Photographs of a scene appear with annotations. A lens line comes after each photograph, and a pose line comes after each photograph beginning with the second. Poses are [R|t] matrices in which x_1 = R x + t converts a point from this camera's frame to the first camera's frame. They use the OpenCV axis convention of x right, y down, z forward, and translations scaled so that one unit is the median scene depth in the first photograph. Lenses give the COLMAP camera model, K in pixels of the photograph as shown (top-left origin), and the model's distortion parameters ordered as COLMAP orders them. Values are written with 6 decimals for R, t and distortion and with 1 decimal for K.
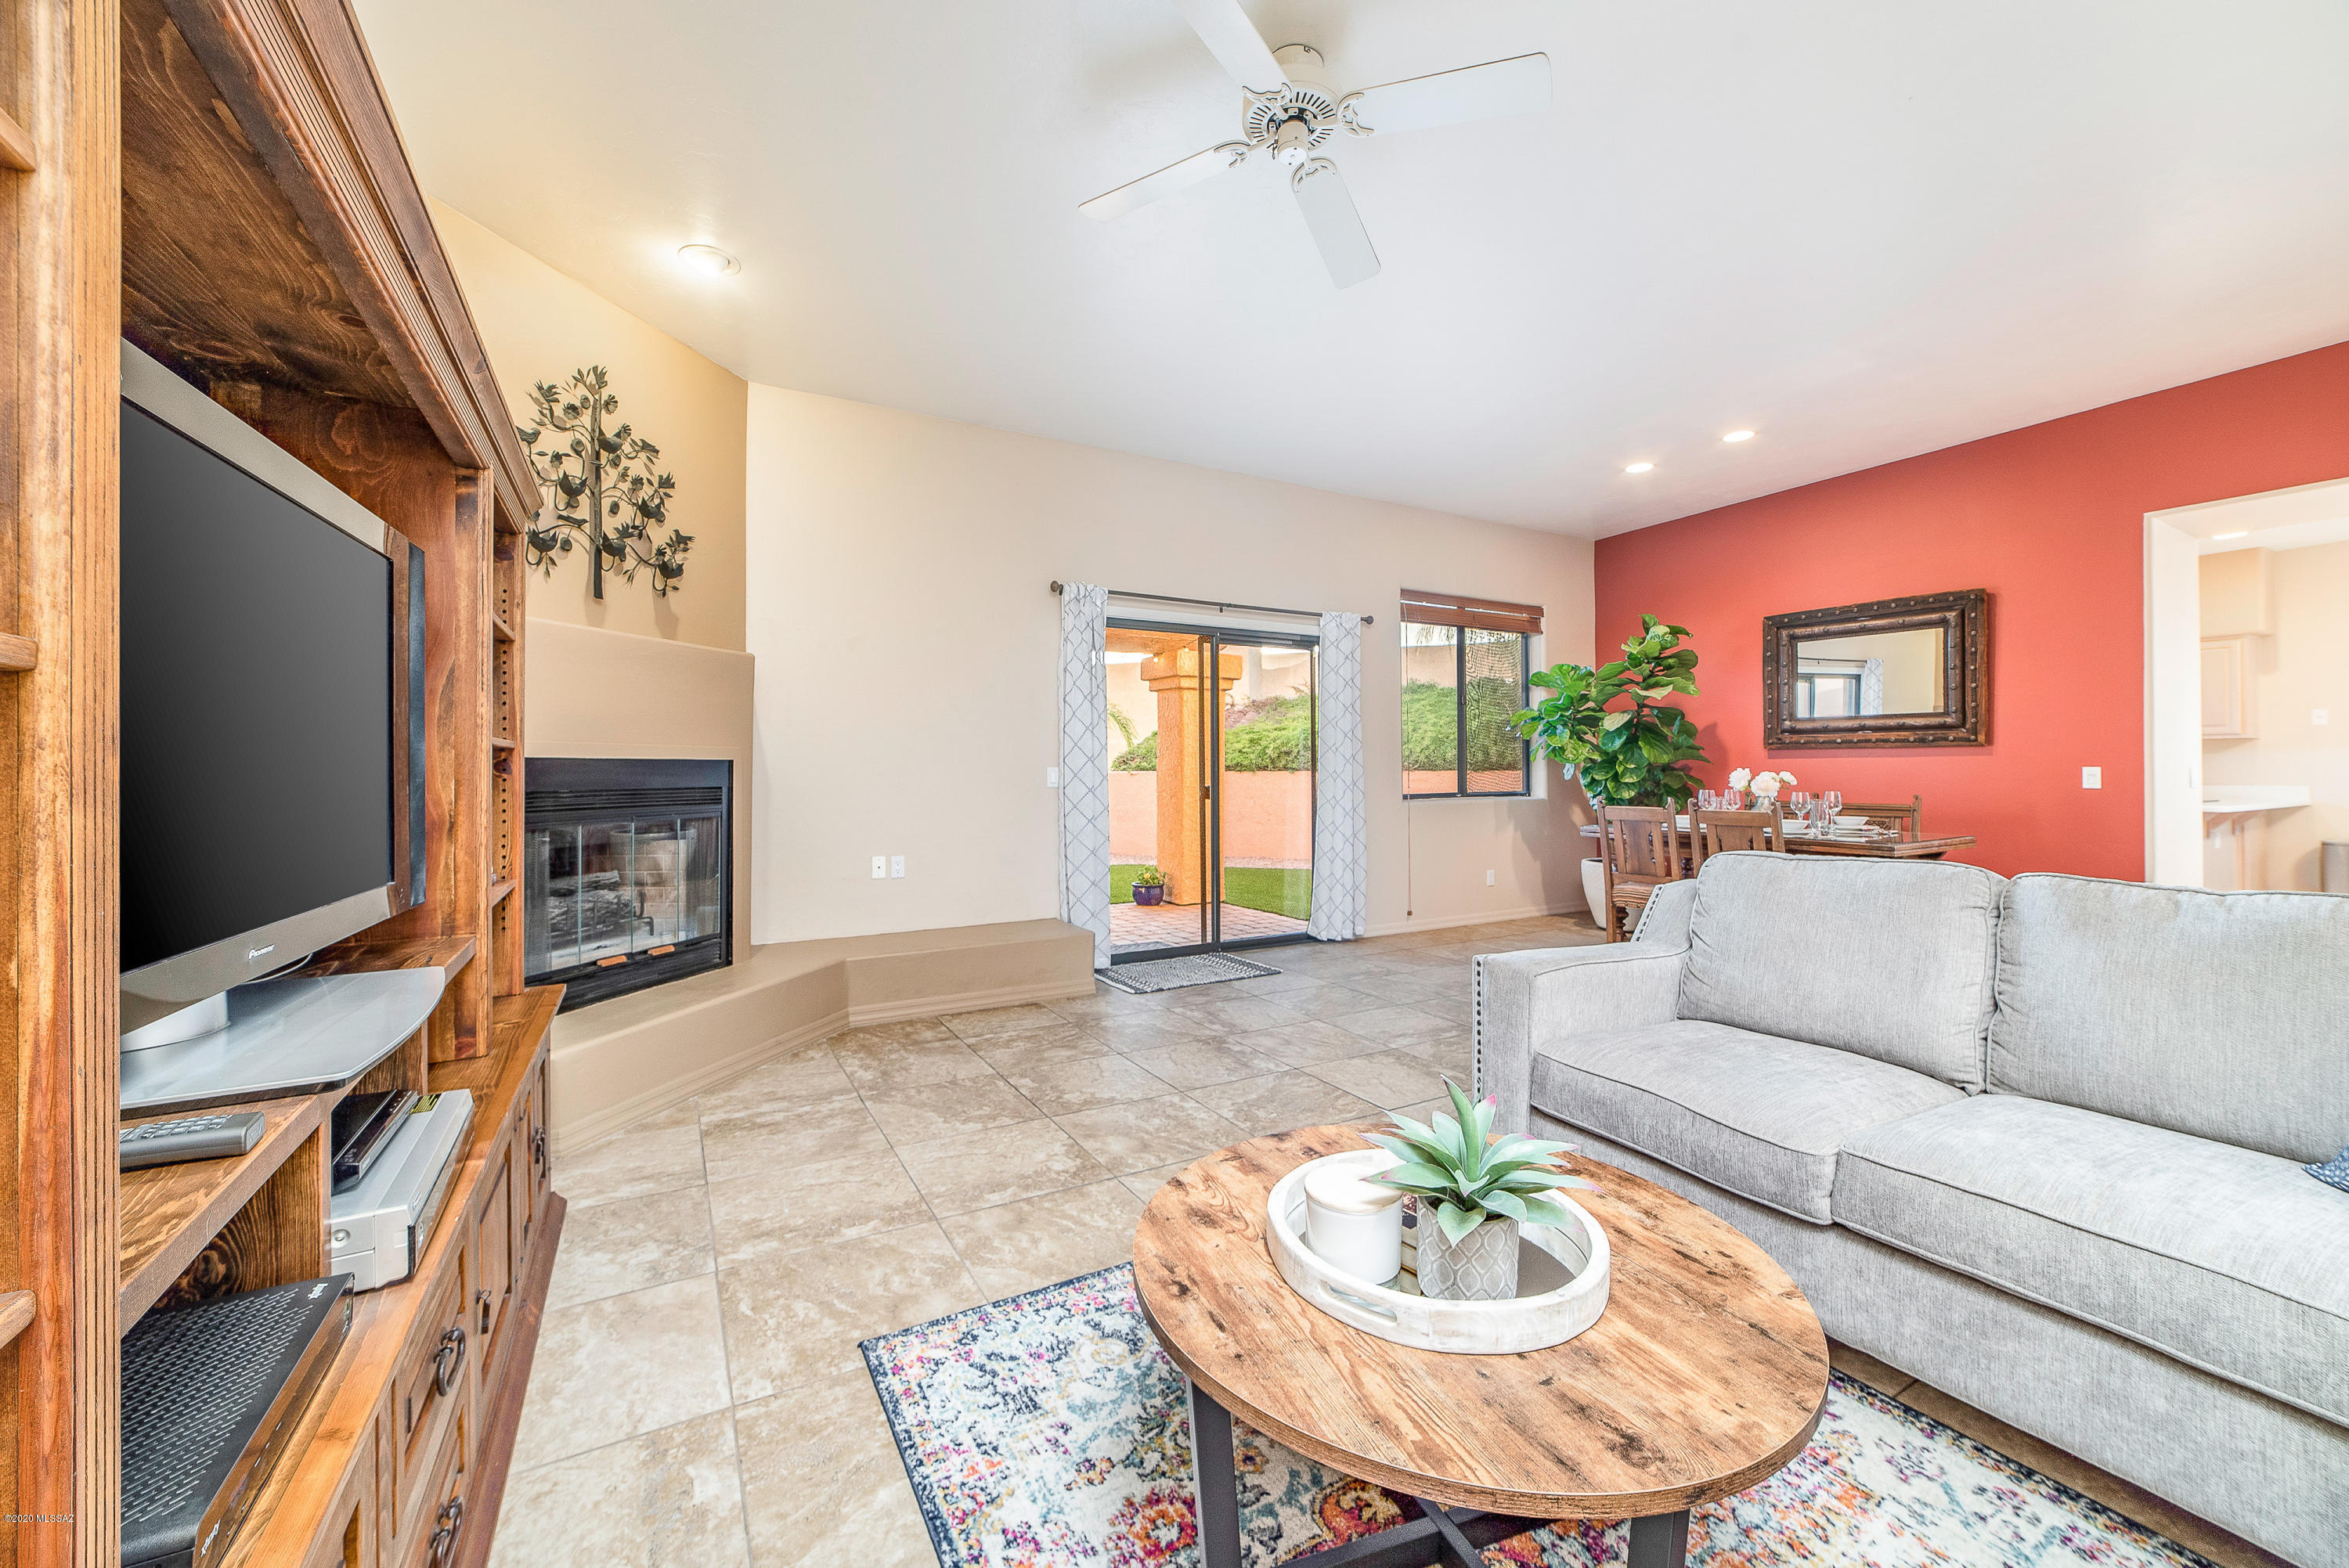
lens RADIAL K [[892.8, 0, 1174.5], [0, 892.8, 784.0], [0, 0, 1]] dist [-0.022956, 0.008553]
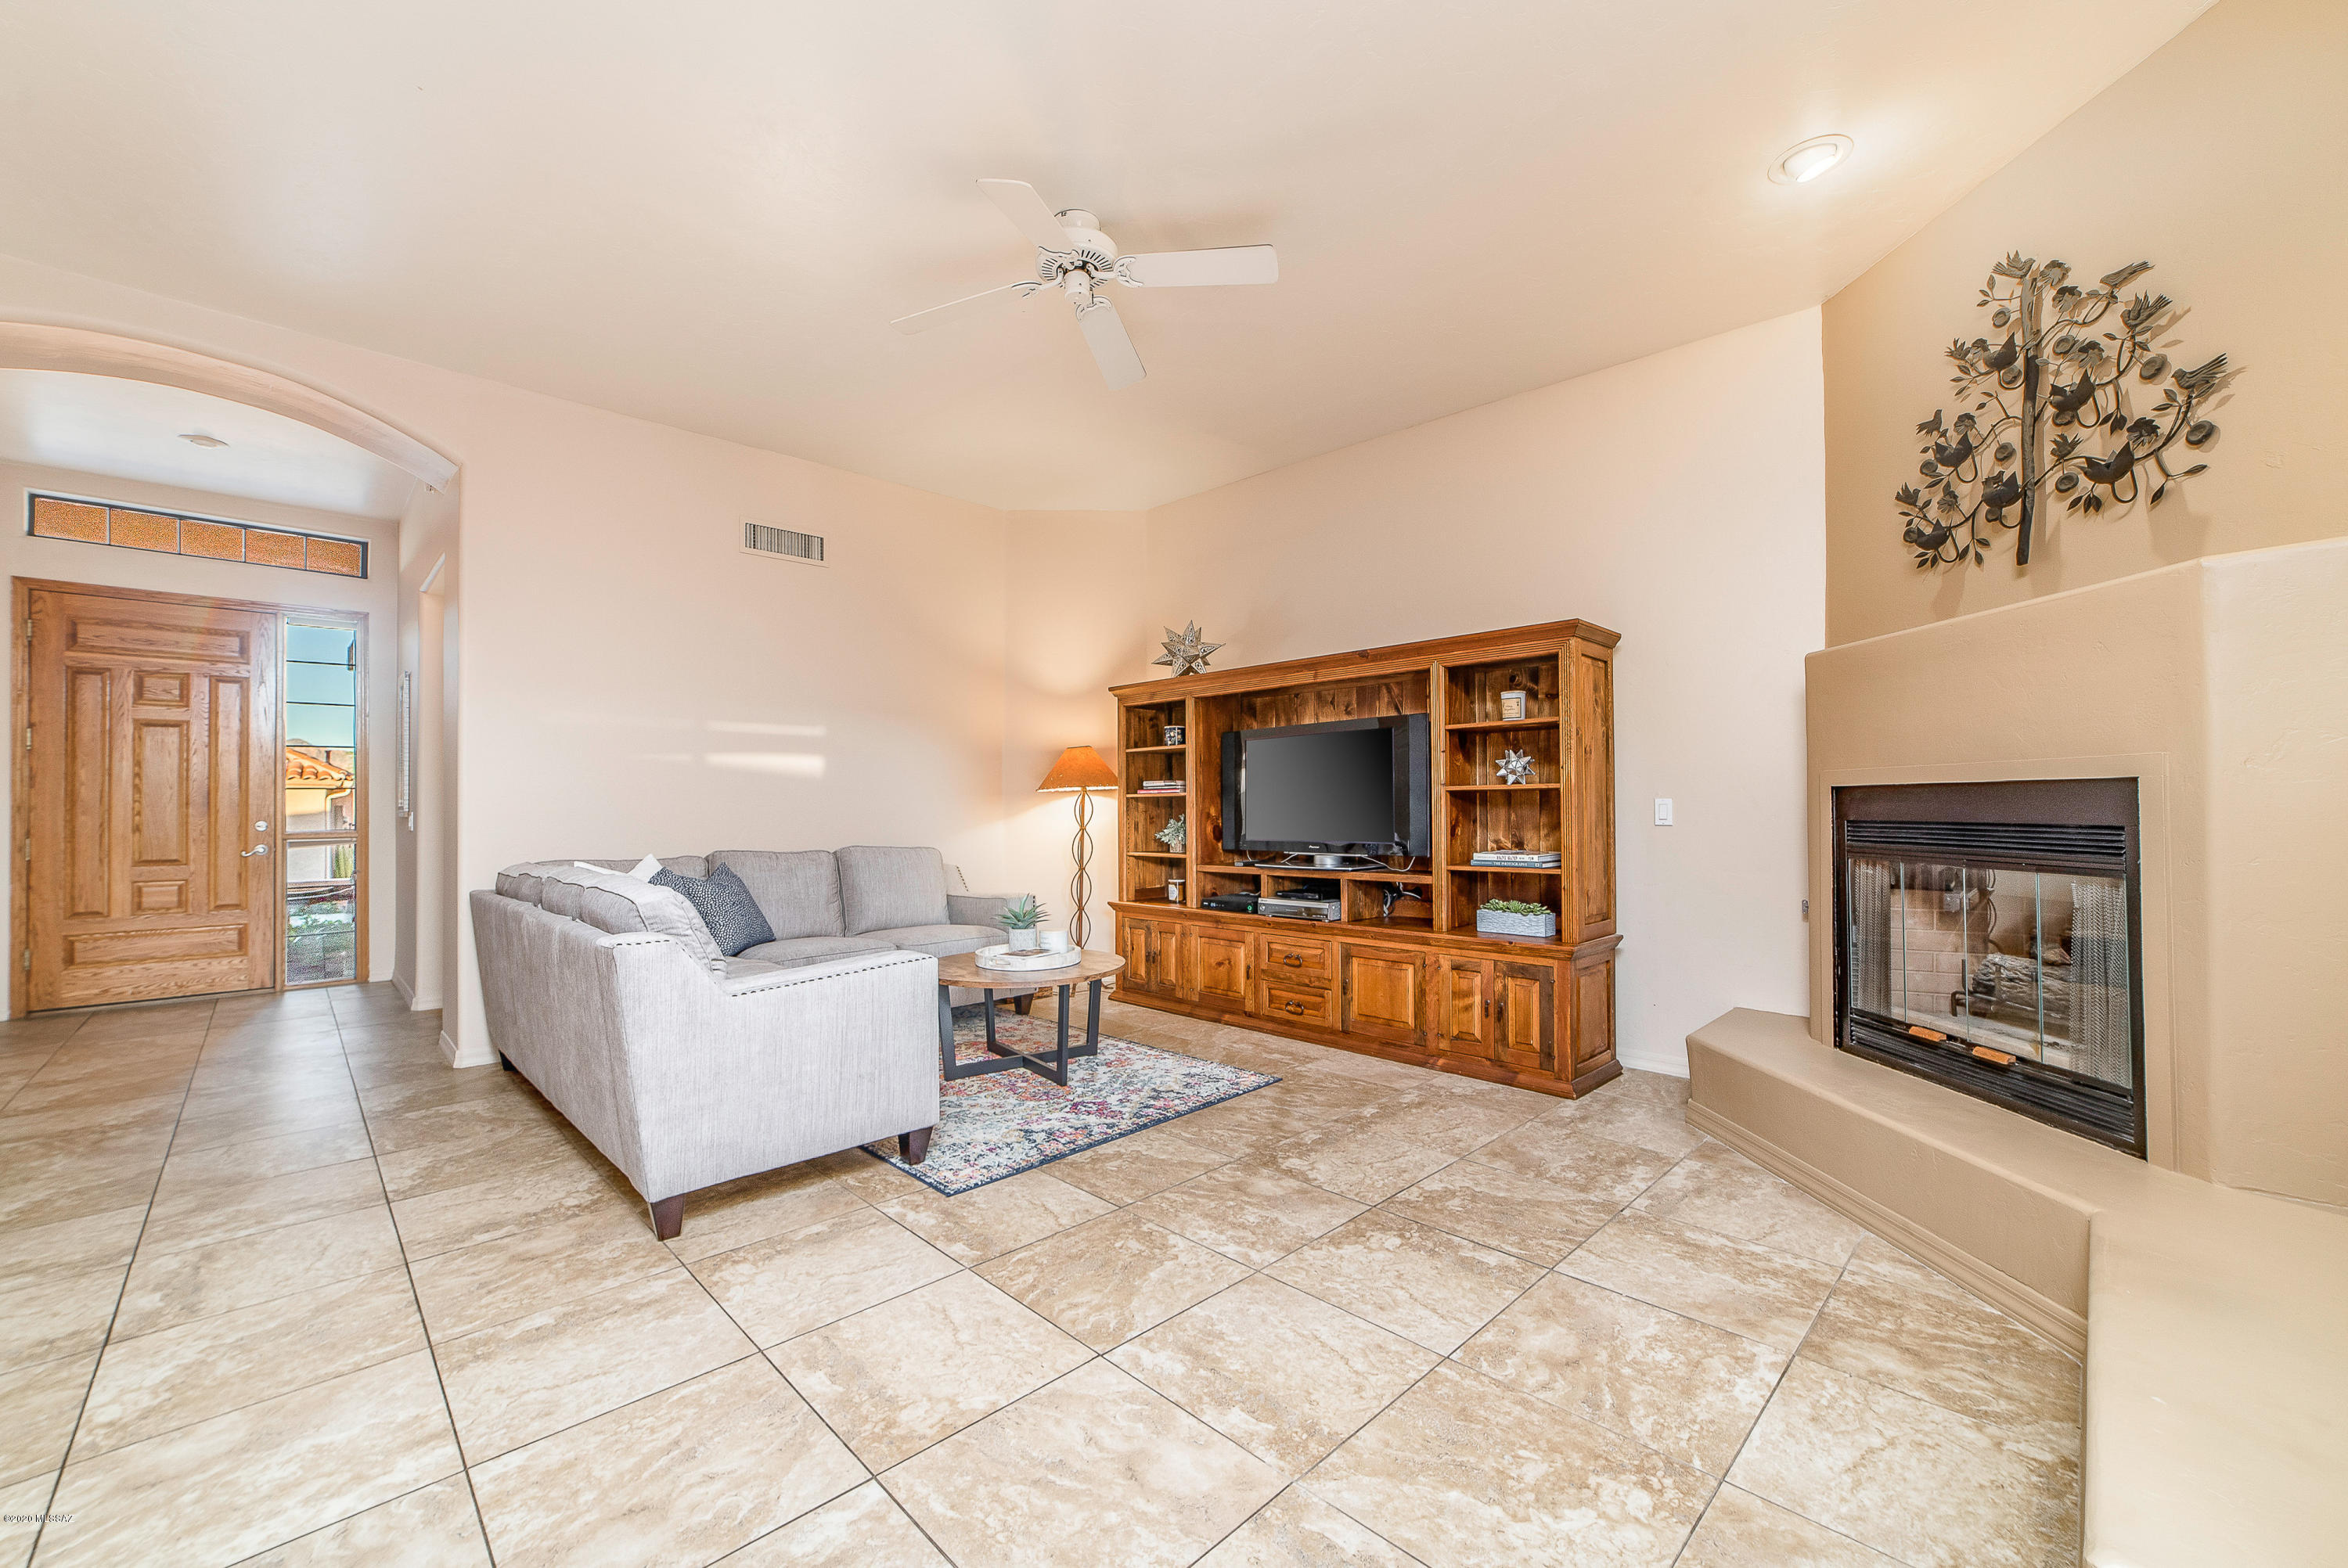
lens RADIAL K [[957.2, 0, 1169.8], [0, 957.2, 817.0], [0, 0, 1]] dist [0.002190, 0.000352]
pose [[-0.965126, 0.013523, -0.261438, 0.267592], [0.006139, 0.999559, 0.029040, -0.028882], [0.261716, 0.026422, -0.964783, 1.715603]]
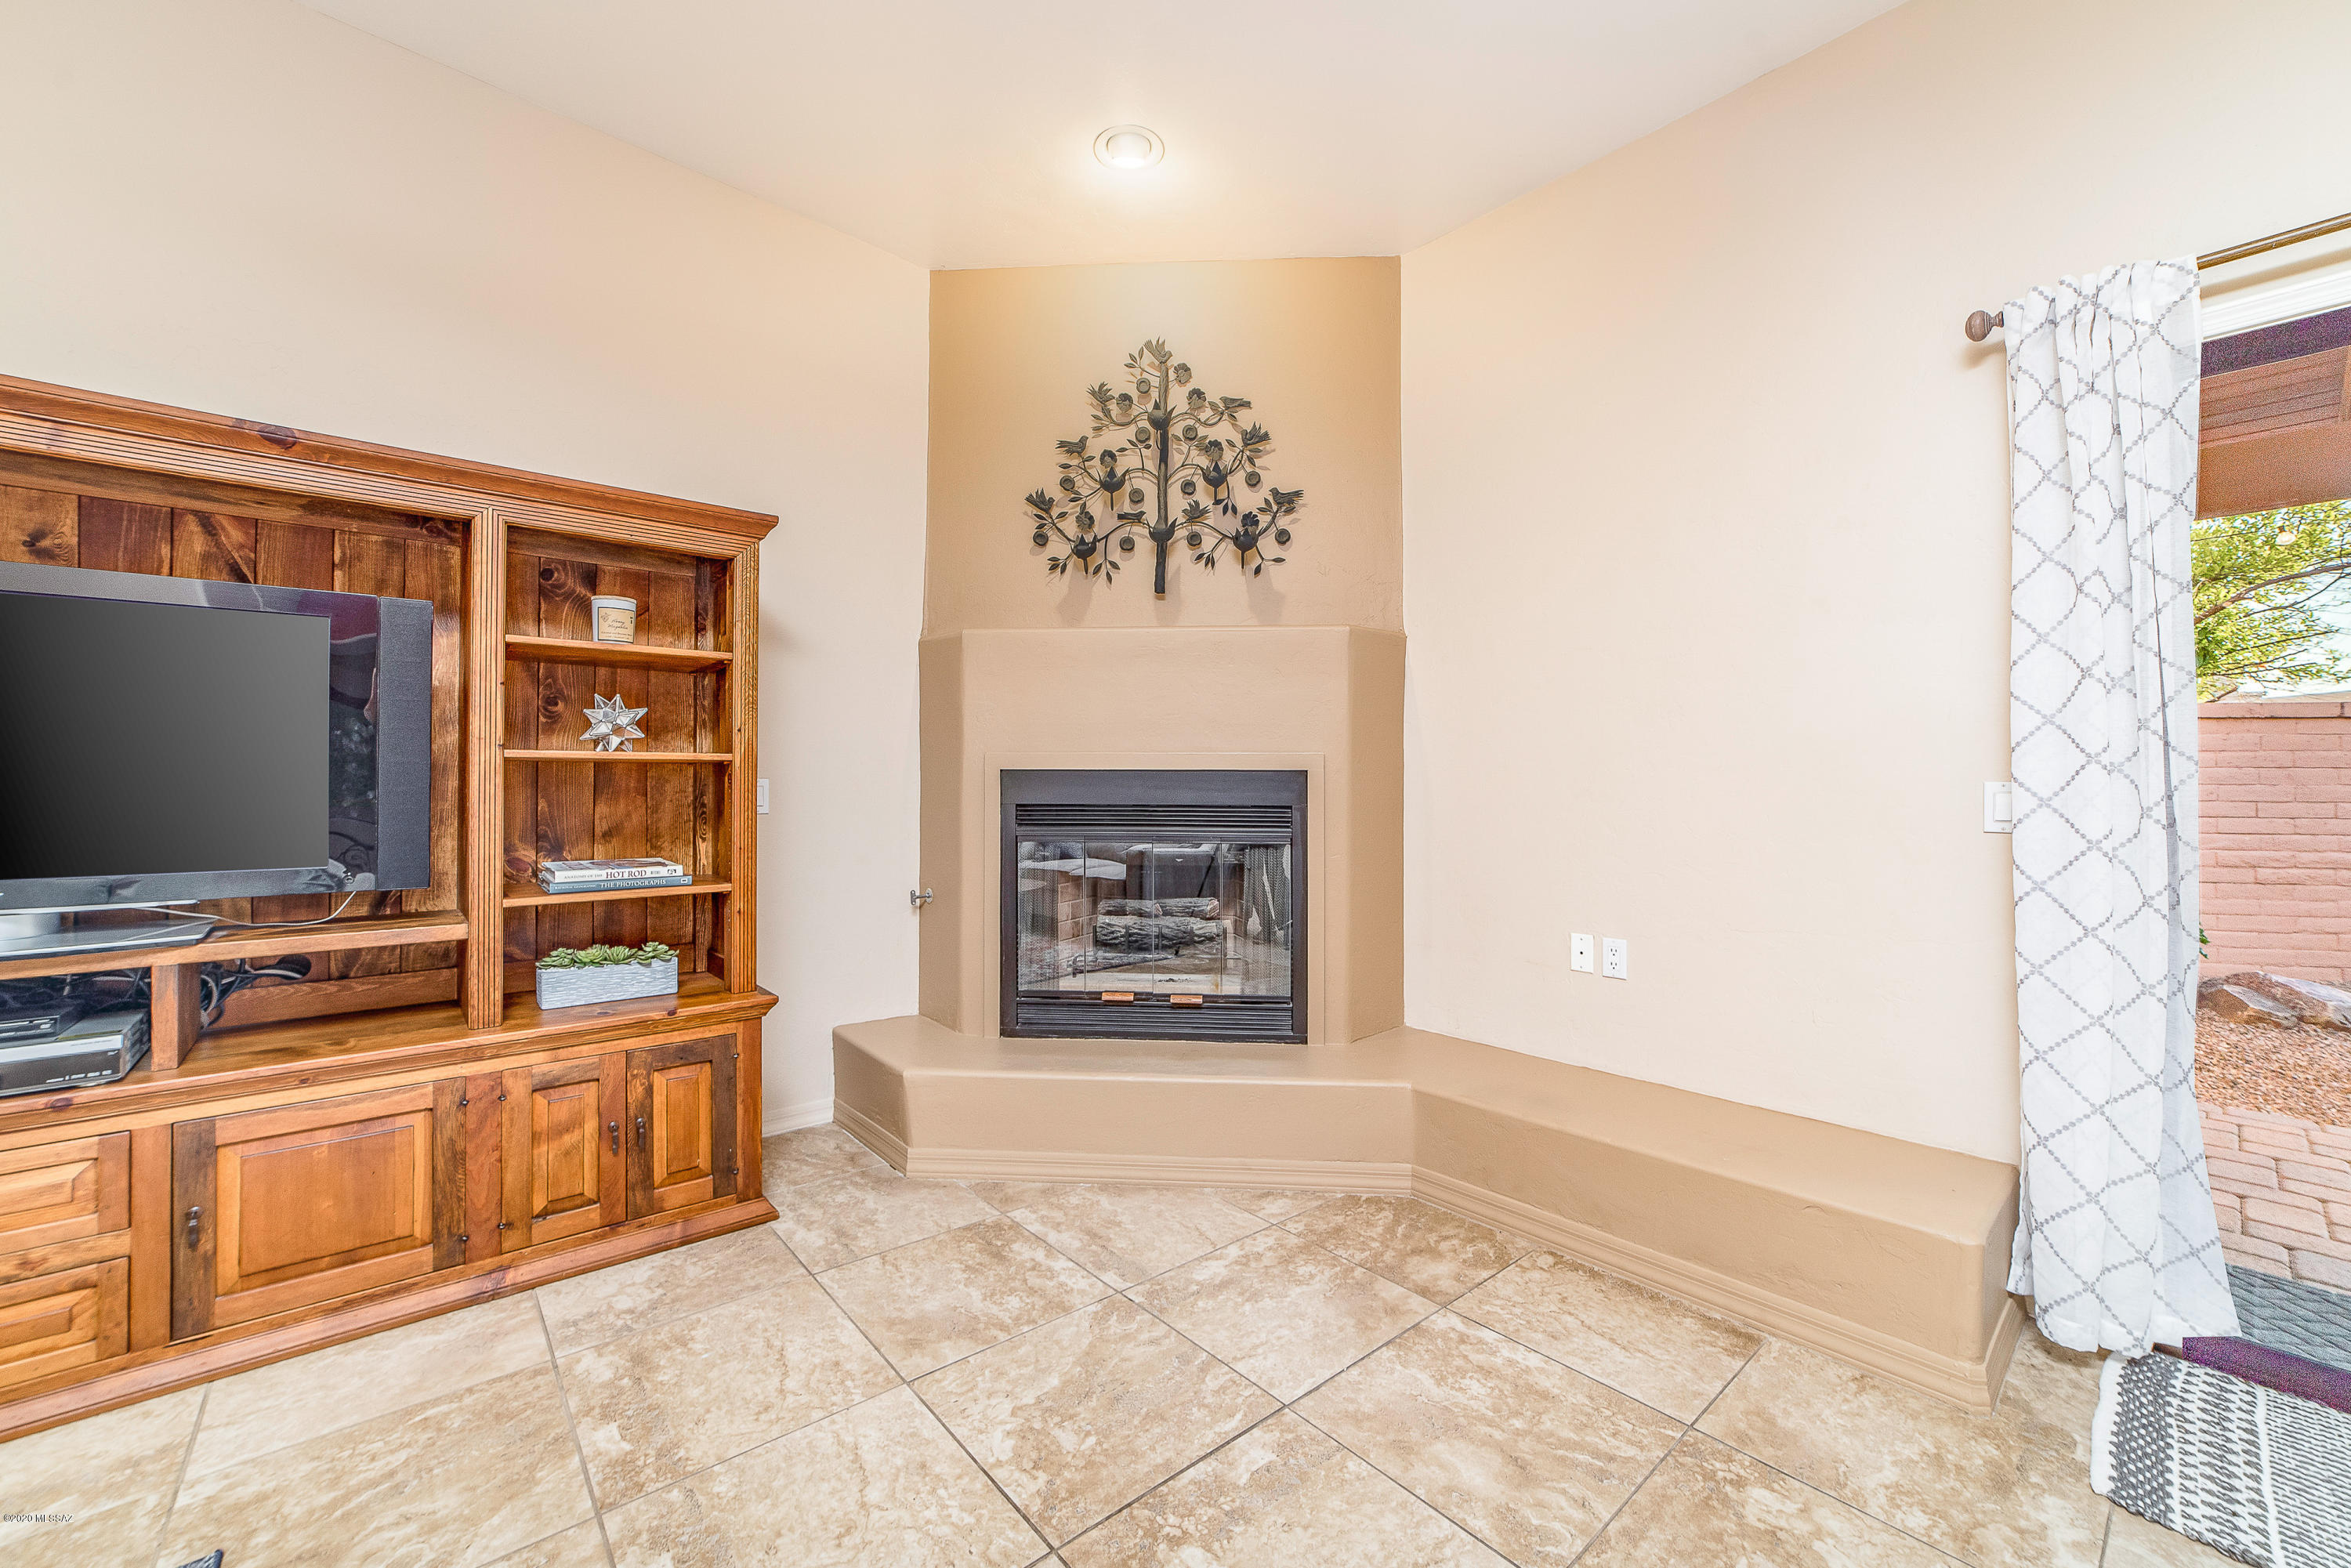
lens RADIAL K [[926.6, 0, 1175.5], [0, 926.6, 784.0], [0, 0, 1]] dist [-0.026960, 0.009250]
pose [[0.193969, 0.000541, -0.981008, 0.303026], [-0.020548, 0.999783, -0.003511, -0.013104], [0.980792, 0.020839, 0.193938, 0.901020]]
